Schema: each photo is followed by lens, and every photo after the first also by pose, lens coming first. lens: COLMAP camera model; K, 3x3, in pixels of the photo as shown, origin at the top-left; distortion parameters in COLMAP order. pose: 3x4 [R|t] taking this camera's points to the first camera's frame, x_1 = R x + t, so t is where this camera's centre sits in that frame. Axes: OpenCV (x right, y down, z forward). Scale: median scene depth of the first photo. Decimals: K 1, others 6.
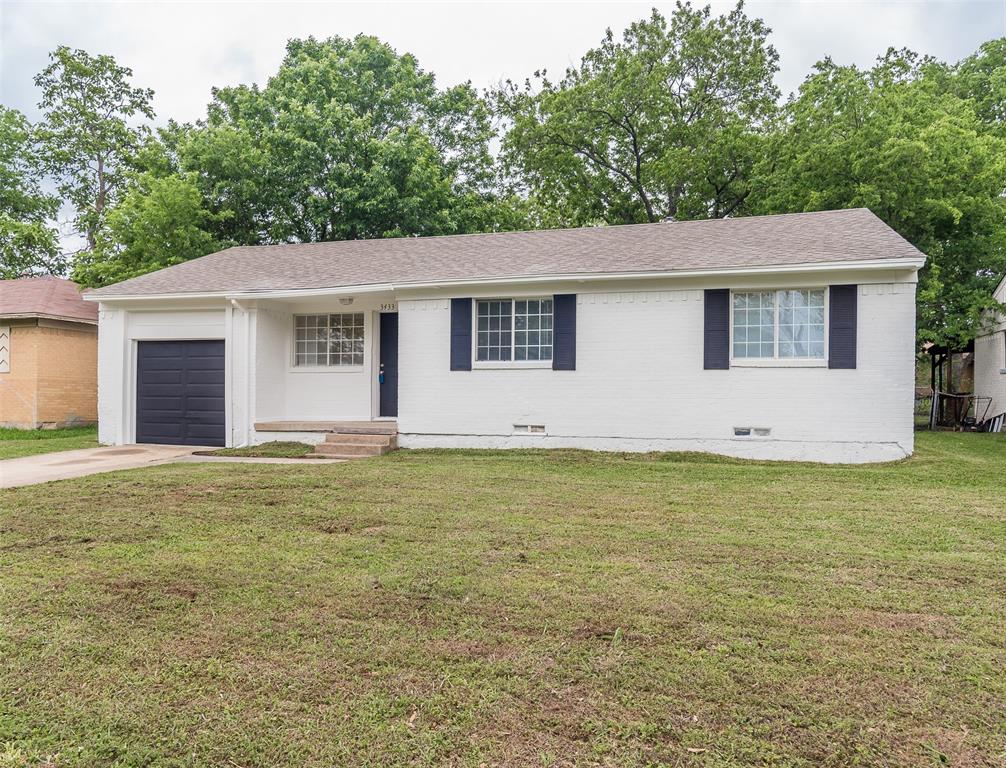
lens RADIAL K [[714.6, 0, 502.7], [0, 714.6, 386.8], [0, 0, 1]] dist [-0.018418, -0.005511]
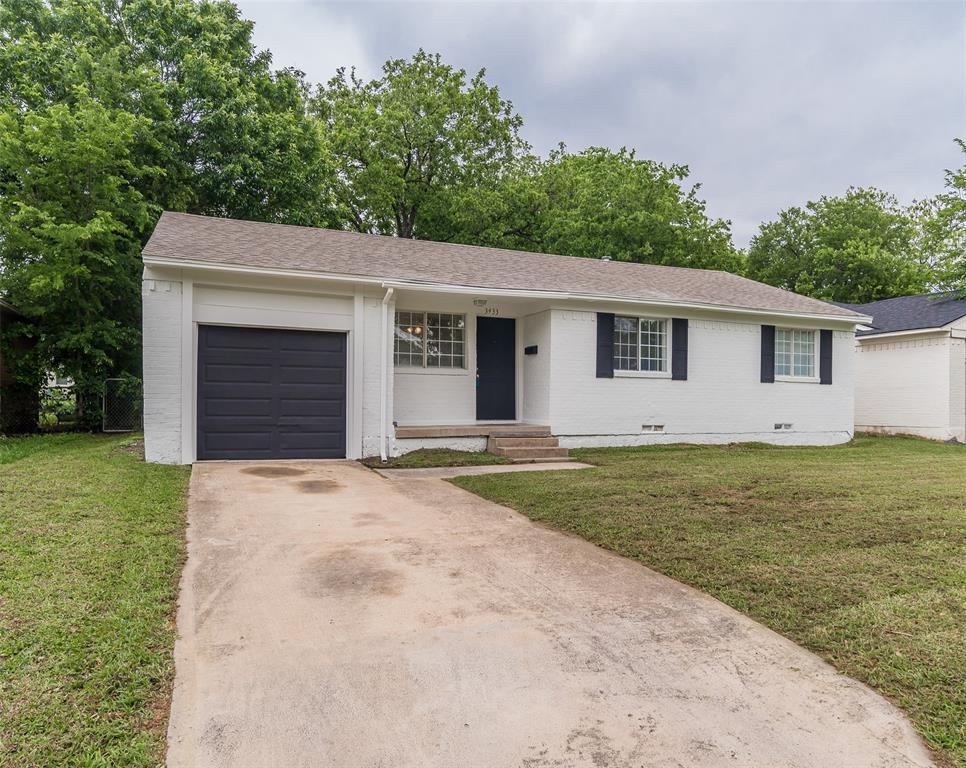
lens RADIAL K [[635.6, 0, 466.2], [0, 635.6, 400.6], [0, 0, 1]] dist [-0.012164, -0.003127]
pose [[0.782378, 0.004392, 0.622789, -0.775524], [-0.014511, 0.999832, 0.011178, 0.004653], [-0.622635, -0.017783, 0.782310, 0.323638]]
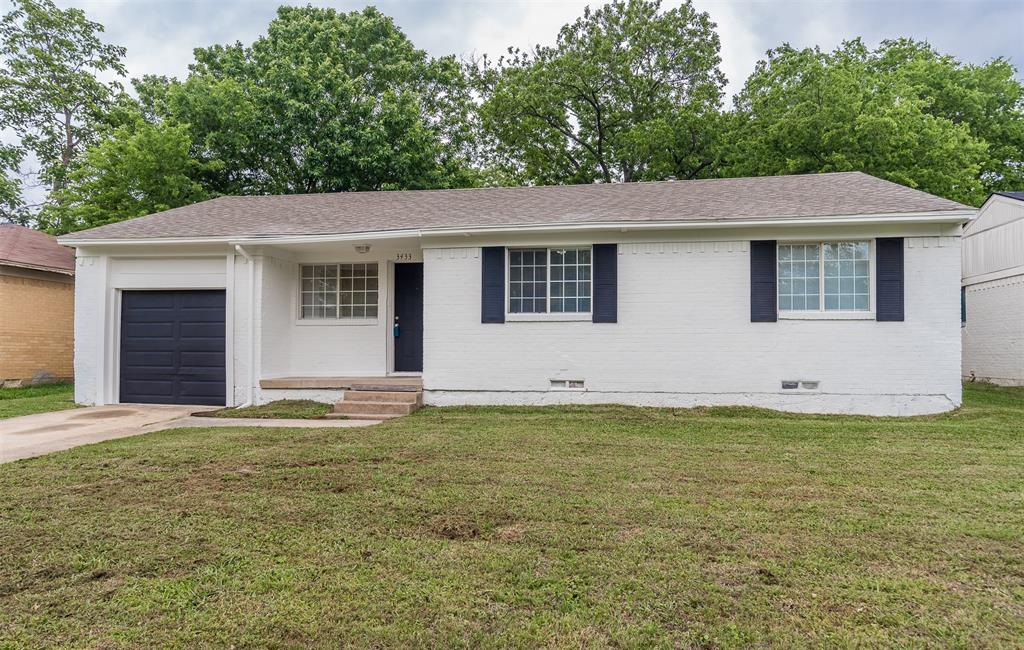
lens RADIAL K [[621.1, 0, 521.5], [0, 621.1, 330.6], [0, 0, 1]] dist [-0.023047, 0.013929]
pose [[0.991649, 0.001147, 0.128961, -0.116243], [0.001144, 0.999843, -0.017694, 0.001930], [-0.128961, 0.017694, 0.991492, 0.163225]]
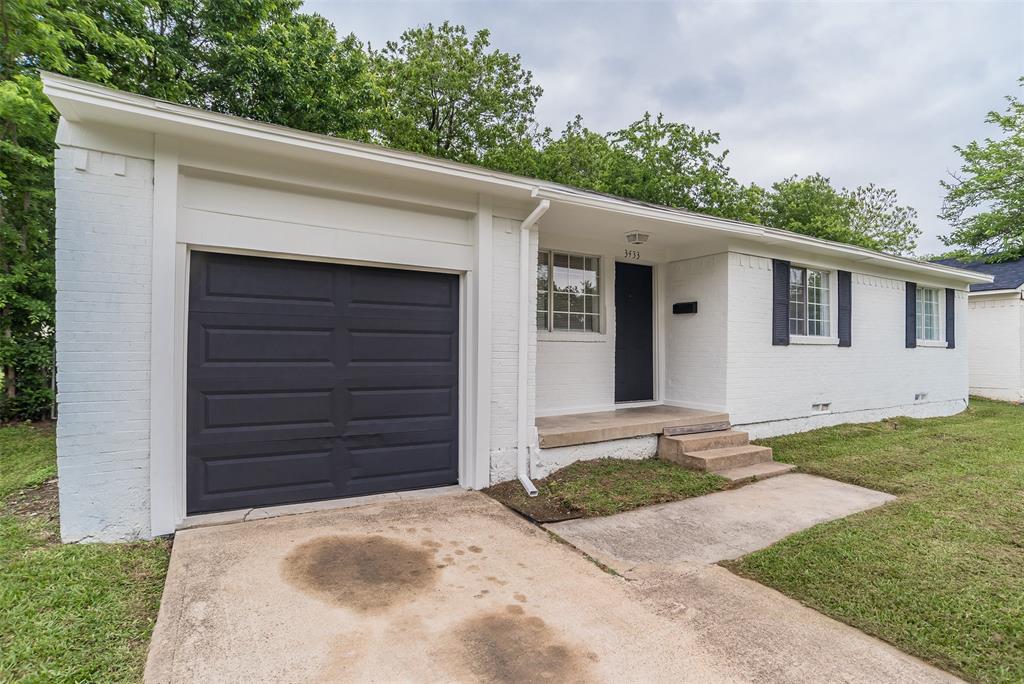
lens RADIAL K [[502.4, 0, 515.9], [0, 502.4, 341.5], [0, 0, 1]] dist [-0.009898, 0.004009]
pose [[0.682464, 0.014884, 0.730768, -0.645024], [-0.011030, 0.999889, -0.010065, -0.015955], [-0.730836, -0.001191, 0.682552, 0.751133]]
